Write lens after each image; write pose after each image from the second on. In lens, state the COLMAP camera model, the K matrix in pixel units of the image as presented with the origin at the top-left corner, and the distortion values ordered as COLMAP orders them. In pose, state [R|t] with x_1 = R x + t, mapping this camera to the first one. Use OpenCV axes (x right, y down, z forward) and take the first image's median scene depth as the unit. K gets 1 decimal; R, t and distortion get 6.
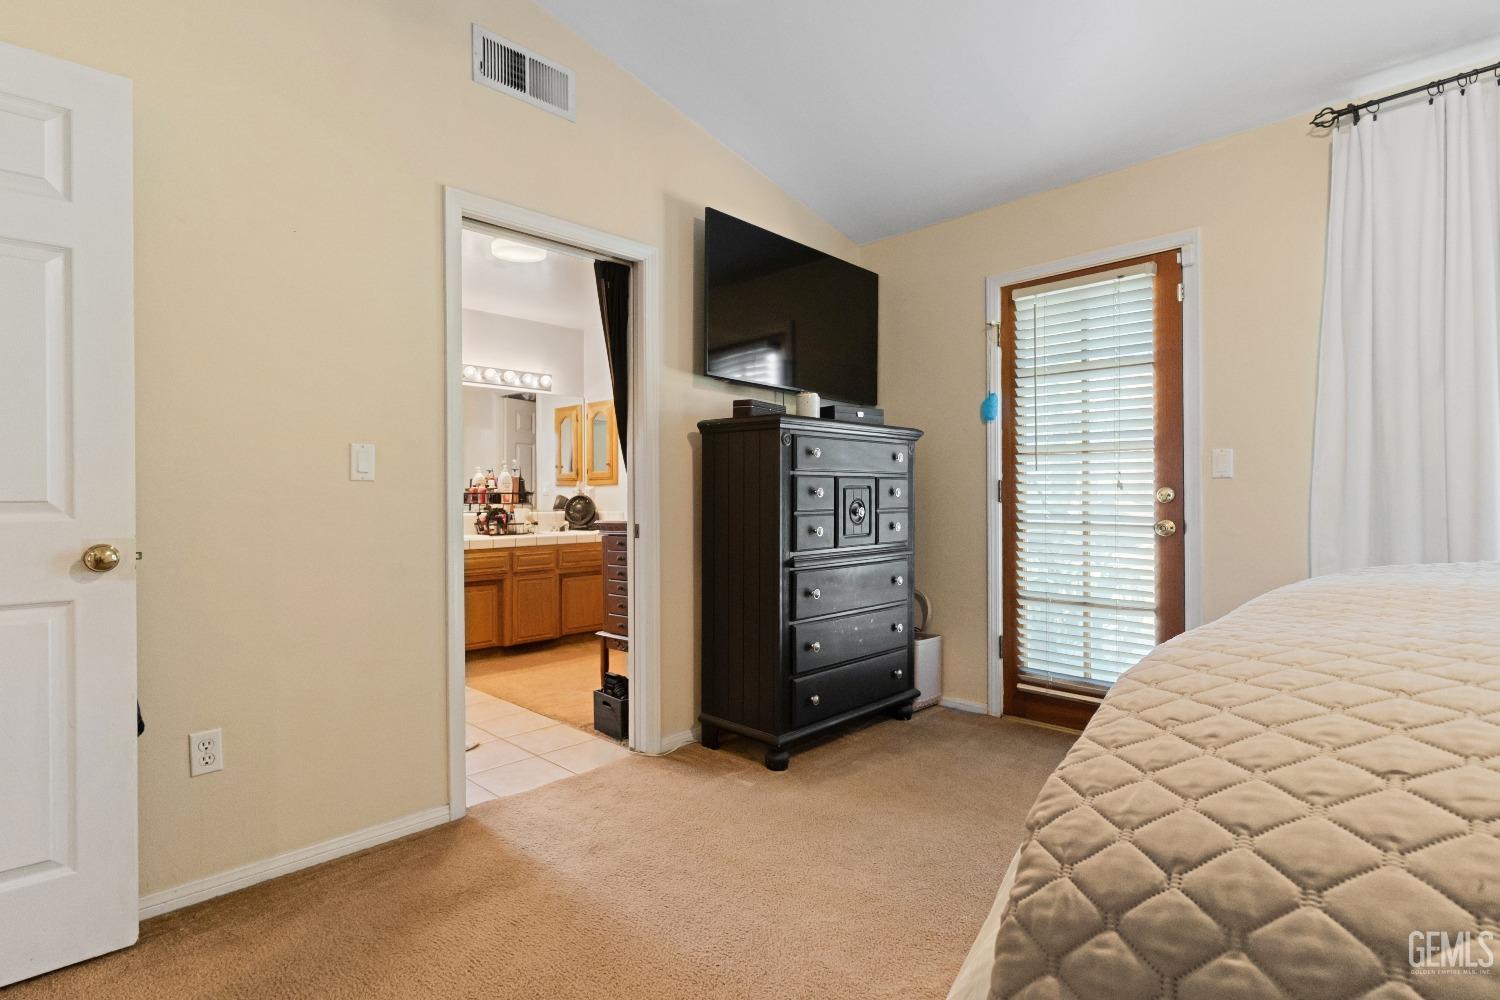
lens RADIAL K [[733.4, 0, 750.4], [0, 733.4, 482.3], [0, 0, 1]] dist [-0.000016, -0.000236]
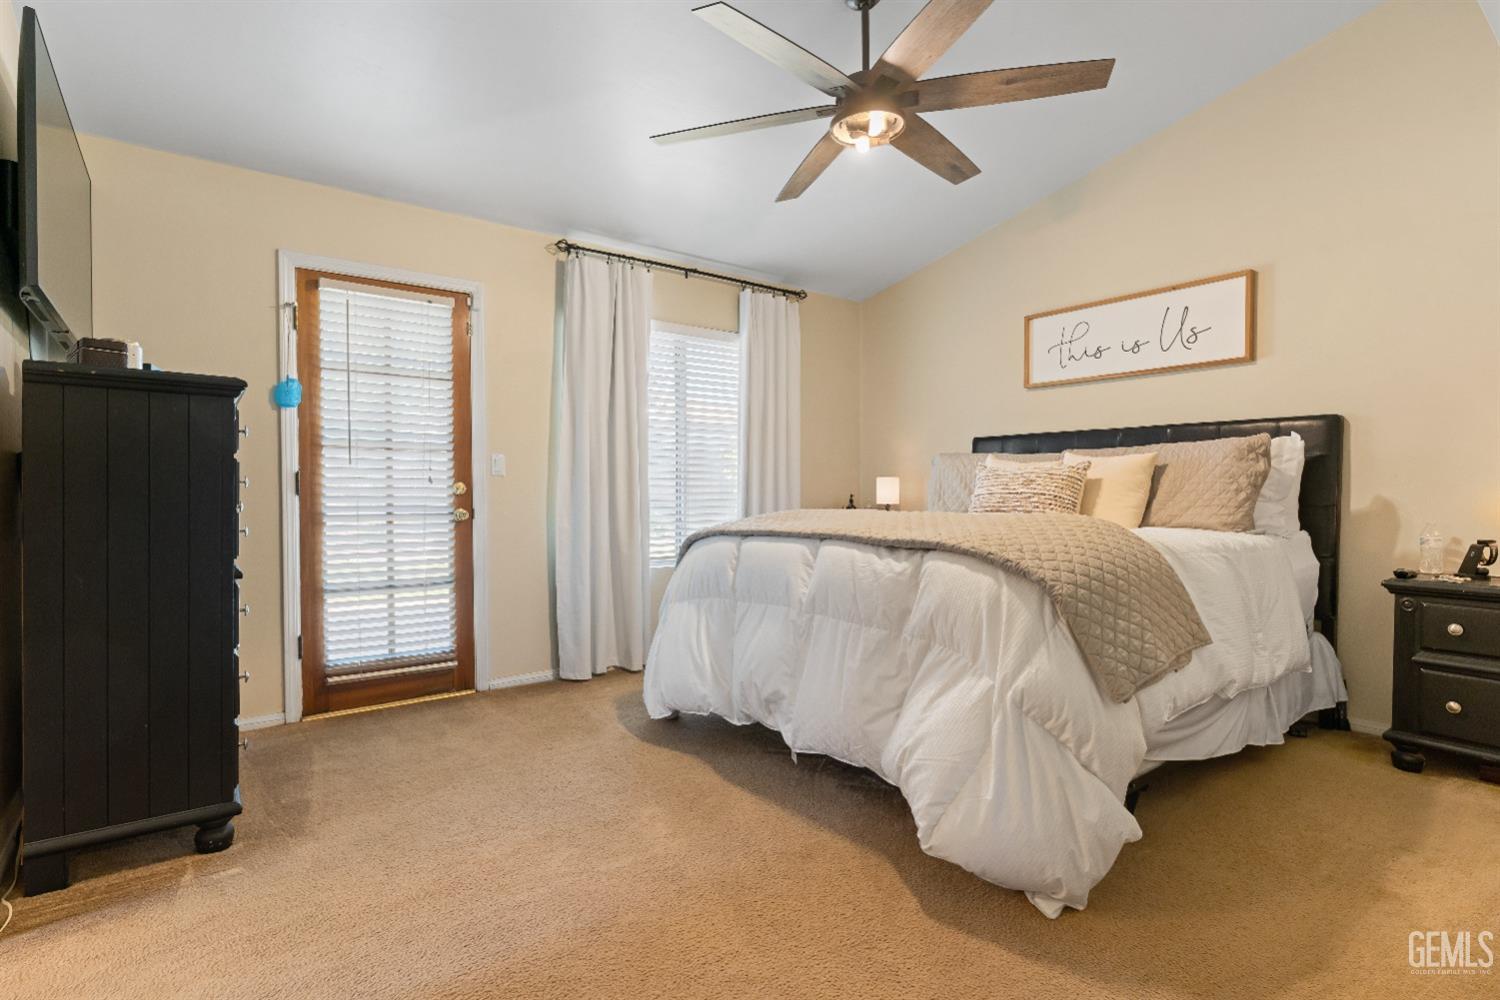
lens RADIAL K [[733.4, 0, 750.4], [0, 733.4, 482.3], [0, 0, 1]] dist [-0.000016, -0.000236]
pose [[0.138398, 0.011998, 0.990304, -0.555893], [-0.016322, 0.999818, -0.009832, 0.010813], [-0.990242, -0.014803, 0.138569, 0.311726]]
